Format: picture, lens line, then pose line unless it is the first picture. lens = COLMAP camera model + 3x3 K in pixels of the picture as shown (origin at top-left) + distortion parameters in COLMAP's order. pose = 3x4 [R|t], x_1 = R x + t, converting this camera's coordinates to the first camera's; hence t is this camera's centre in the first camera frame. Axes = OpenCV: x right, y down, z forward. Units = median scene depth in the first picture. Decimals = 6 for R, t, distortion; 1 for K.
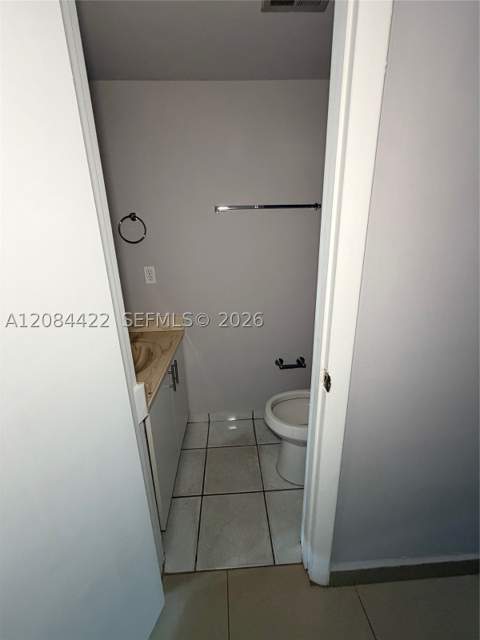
lens RADIAL K [[257.8, 0, 240.0], [0, 257.8, 320.0], [0, 0, 1]] dist [0.007542, 0.000112]
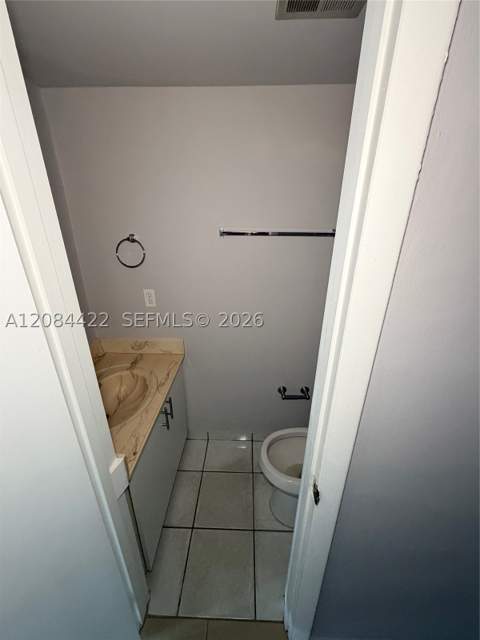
lens RADIAL K [[255.1, 0, 240.0], [0, 255.1, 320.0], [0, 0, 1]] dist [0.001893, -0.000352]
pose [[0.996506, 0.057613, -0.060464, 0.051780], [-0.051983, 0.994504, 0.090877, -0.228649], [0.065367, -0.087416, 0.994025, 0.088924]]
